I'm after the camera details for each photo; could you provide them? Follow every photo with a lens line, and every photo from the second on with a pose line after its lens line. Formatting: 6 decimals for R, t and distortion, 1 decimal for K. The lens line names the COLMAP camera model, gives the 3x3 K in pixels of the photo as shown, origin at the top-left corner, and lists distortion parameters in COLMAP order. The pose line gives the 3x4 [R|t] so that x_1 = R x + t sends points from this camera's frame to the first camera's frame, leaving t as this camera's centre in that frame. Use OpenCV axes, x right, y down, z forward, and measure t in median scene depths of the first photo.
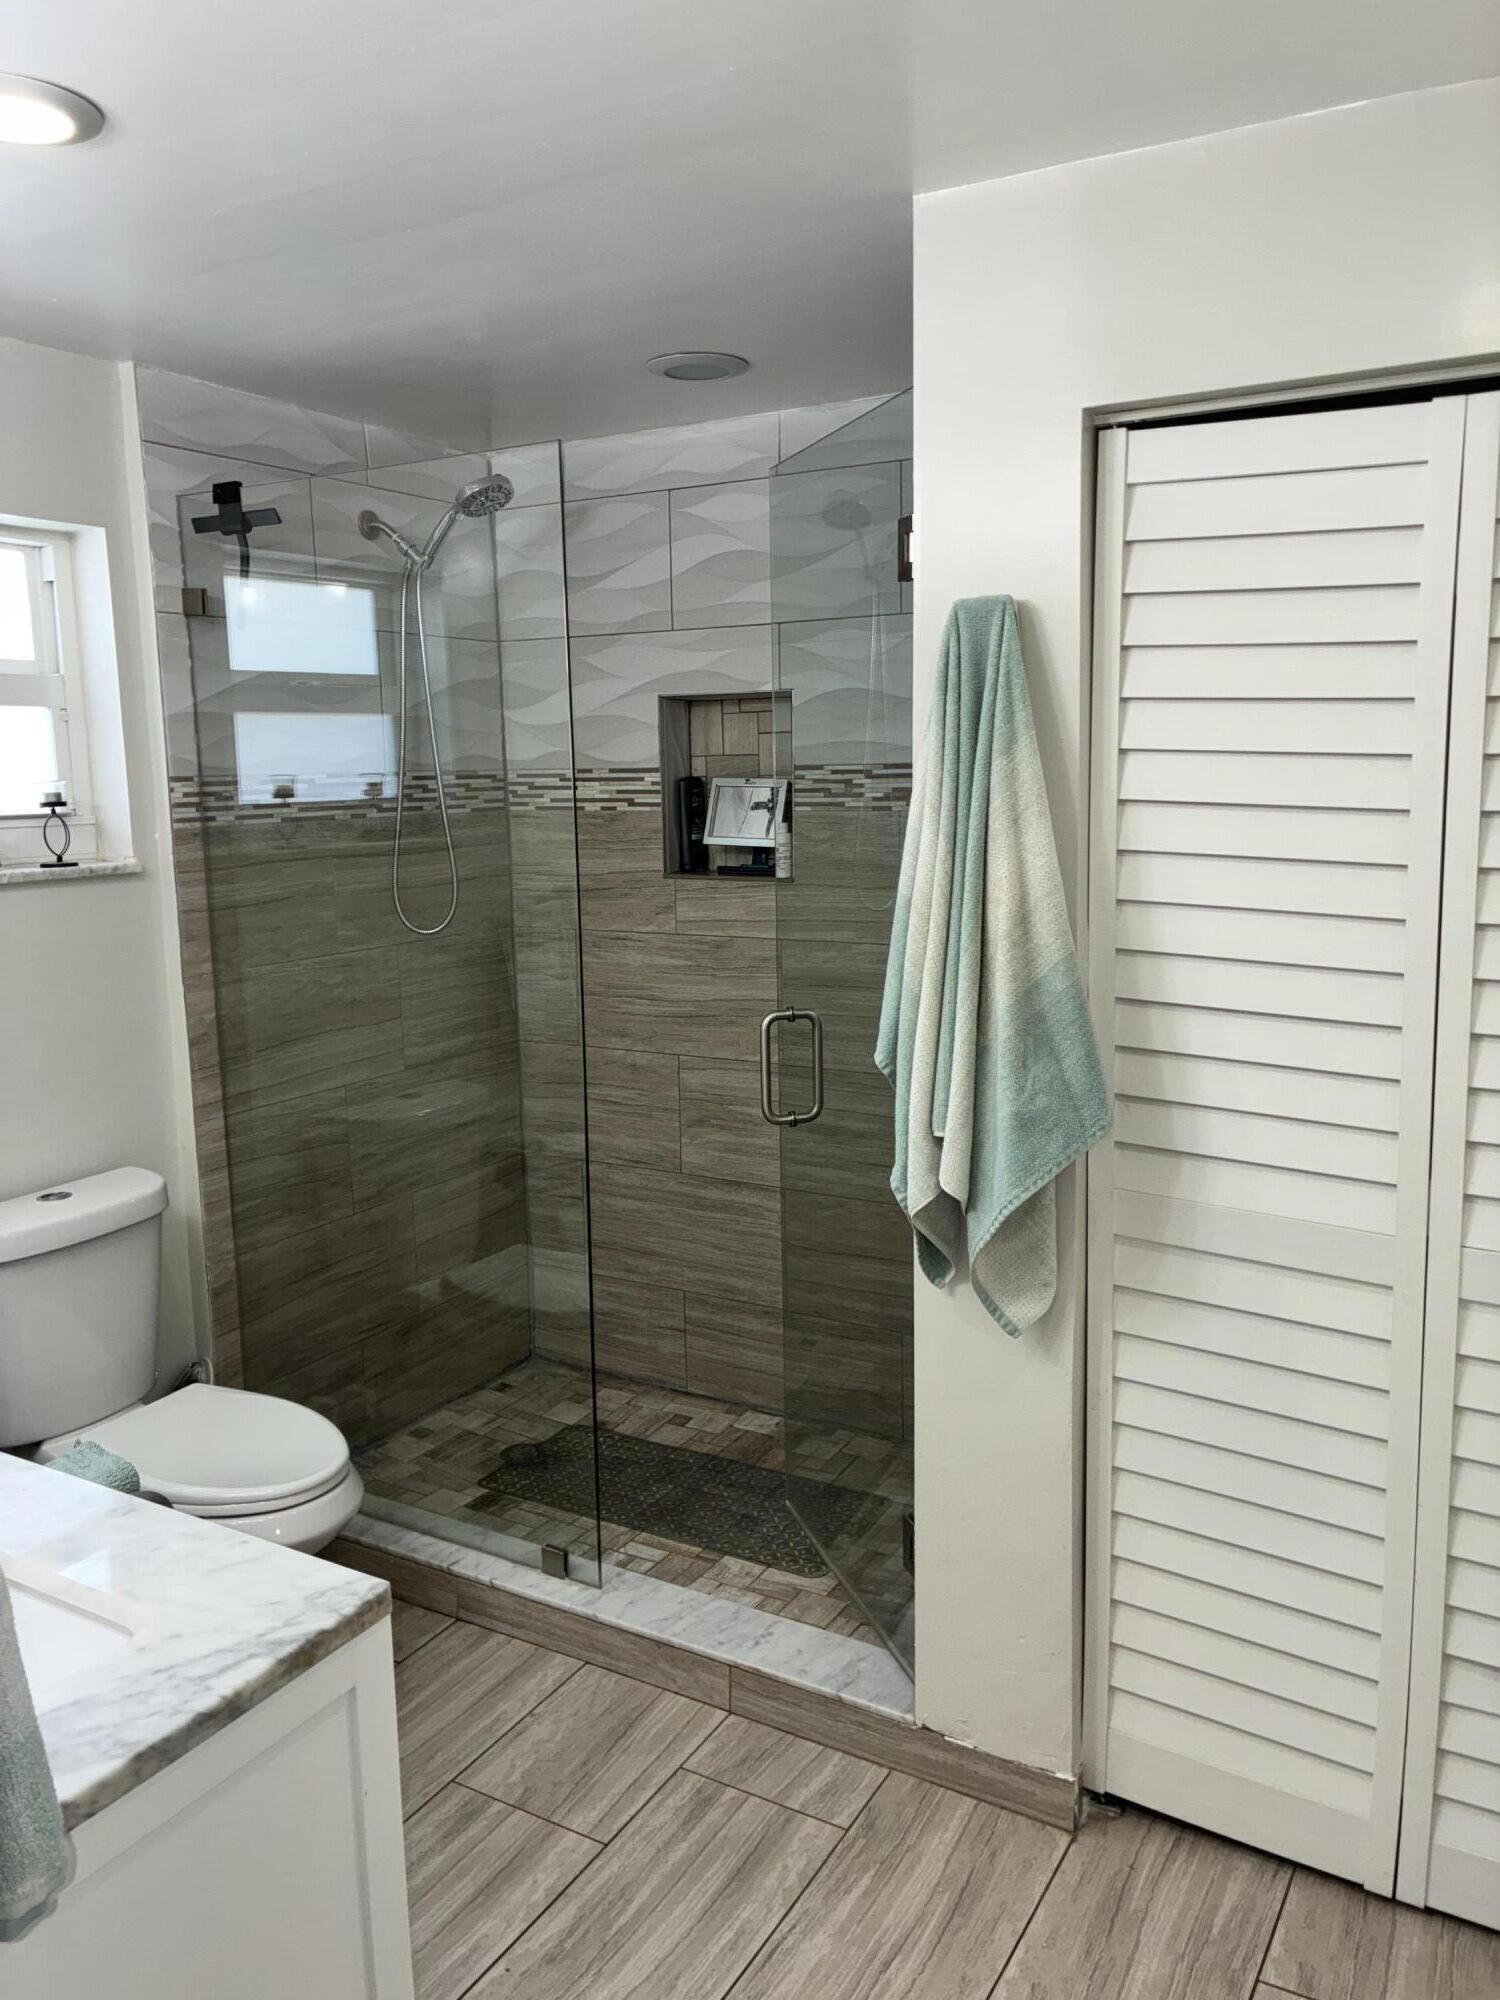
lens RADIAL K [[1512.9, 0, 750.0], [0, 1512.9, 1000.0], [0, 0, 1]] dist [0.062112, -0.087285]
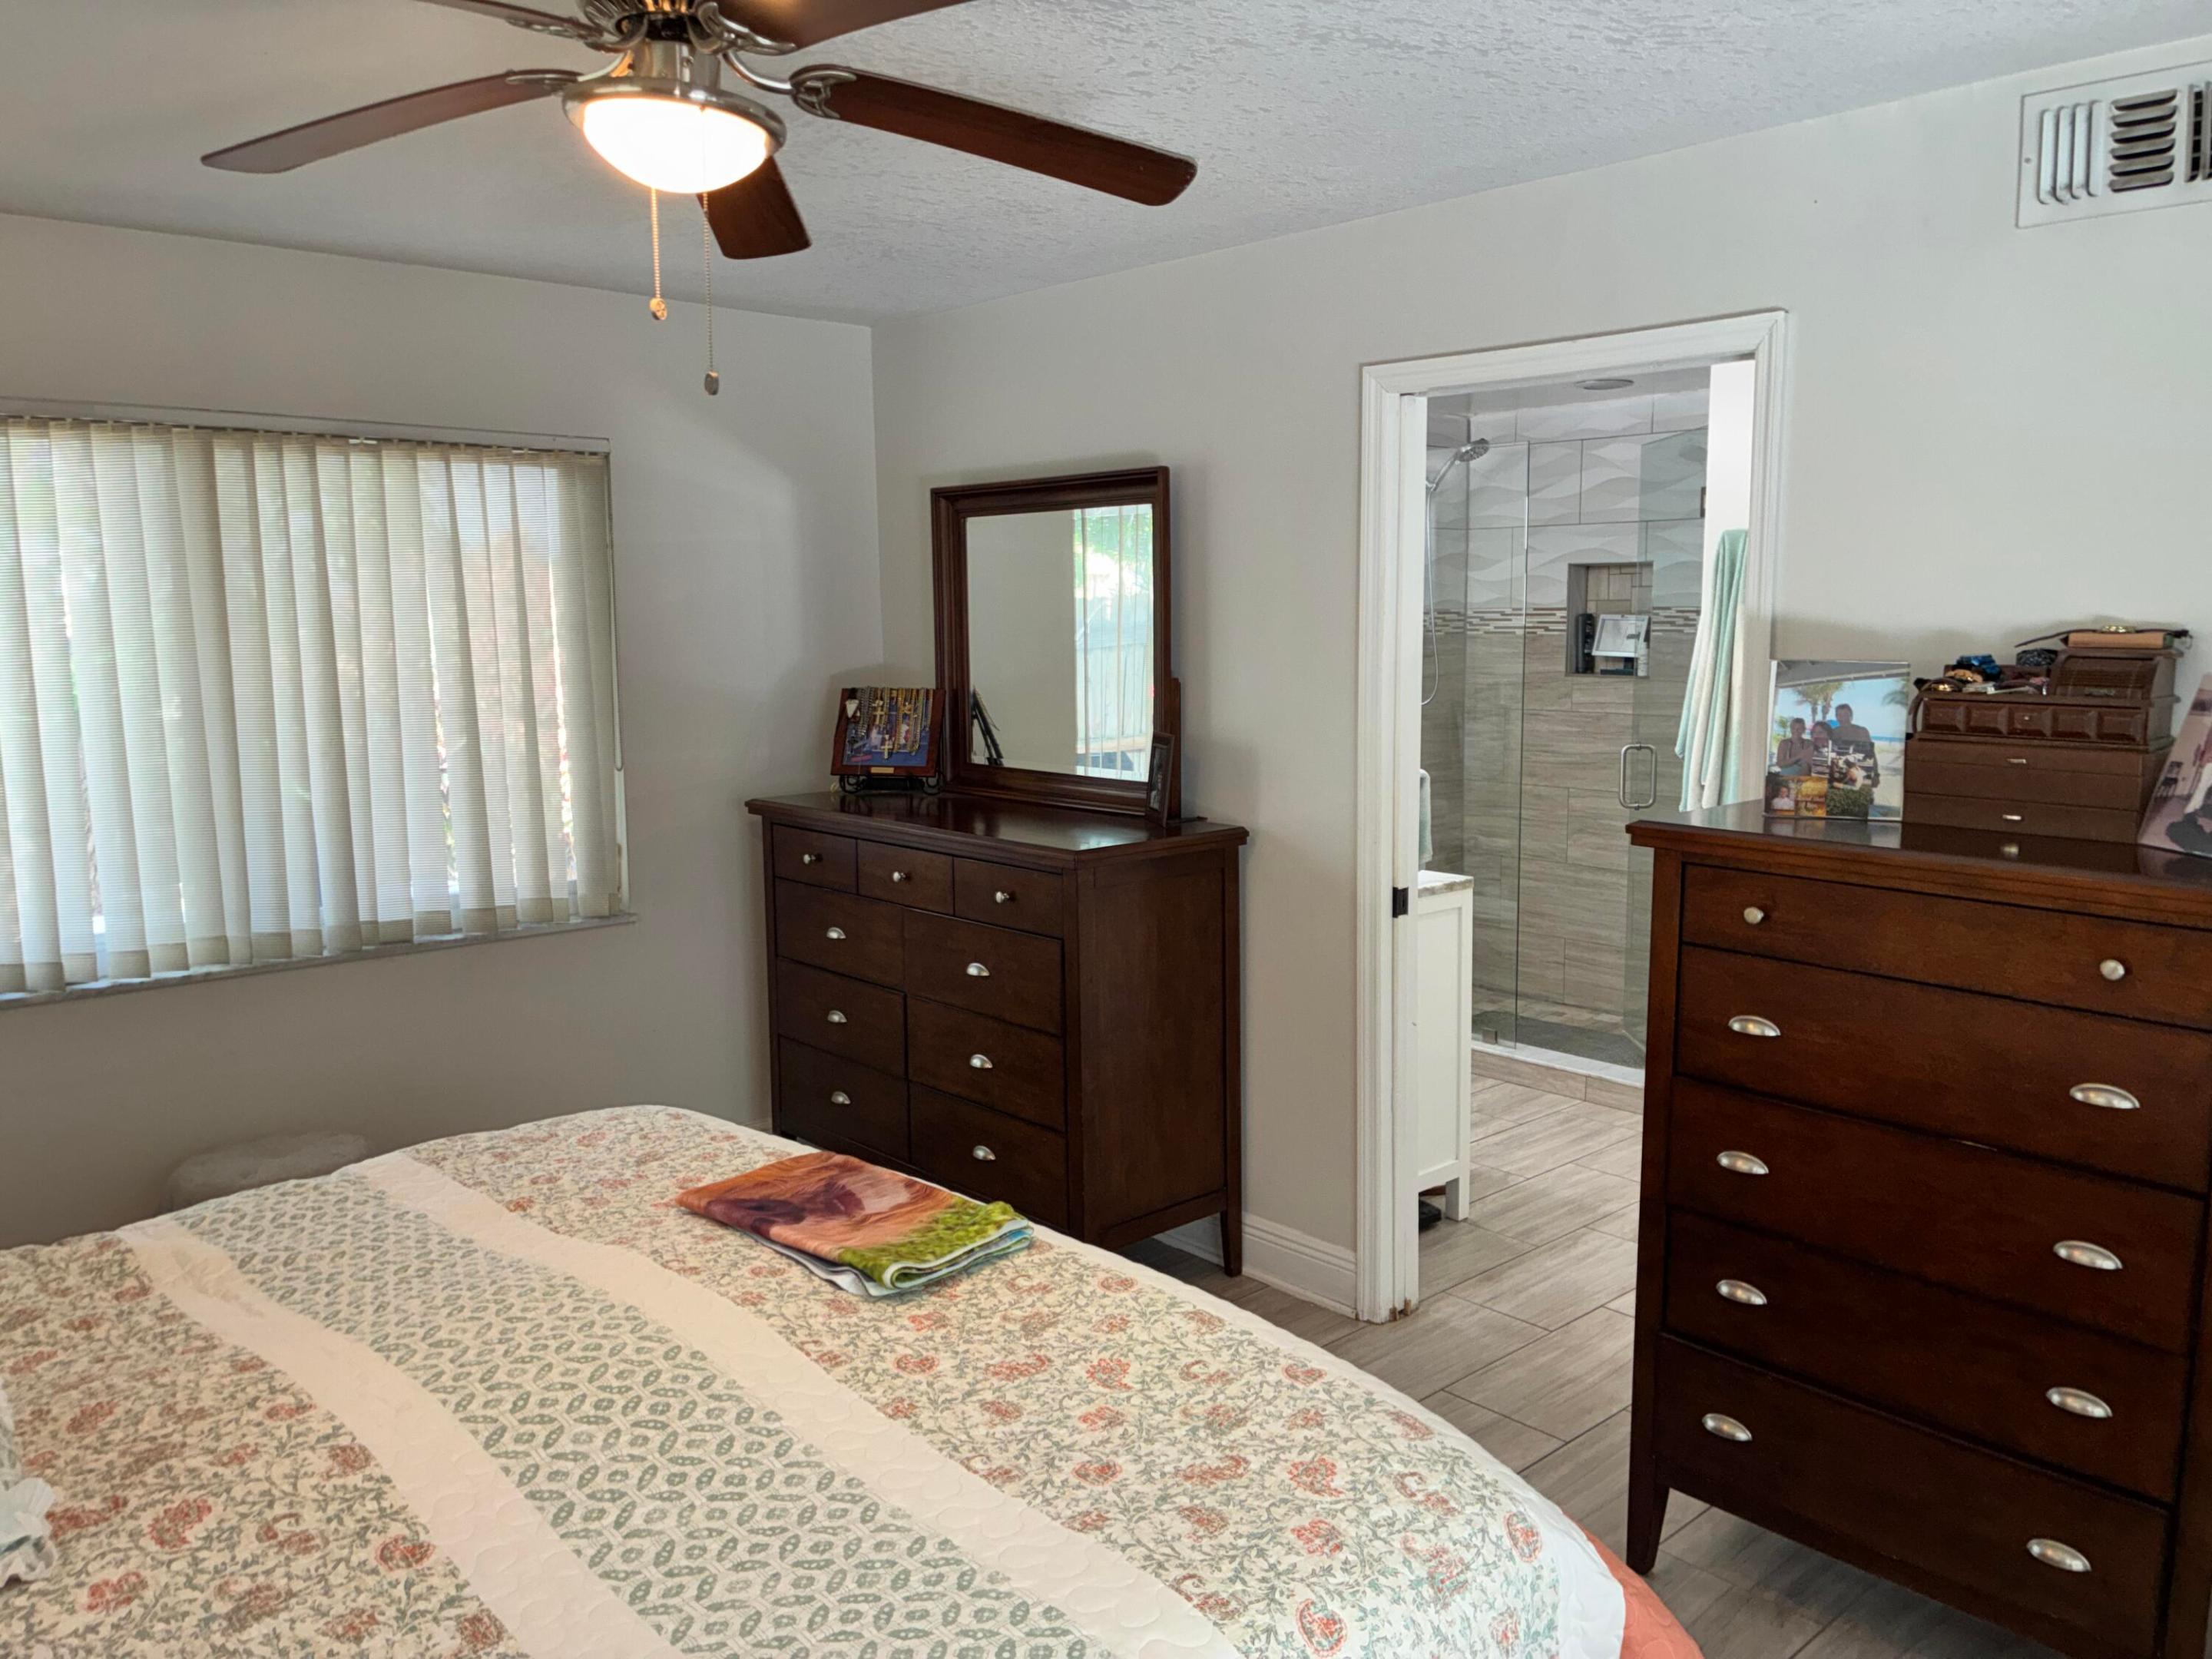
lens RADIAL K [[1673.3, 0, 1112.3], [0, 1673.3, 821.4], [0, 0, 1]] dist [0.062112, -0.087285]
pose [[0.953200, 0.047073, -0.298654, 0.025461], [-0.053402, 0.998488, -0.013061, 0.124627], [0.297588, 0.028398, 0.954272, -0.856661]]
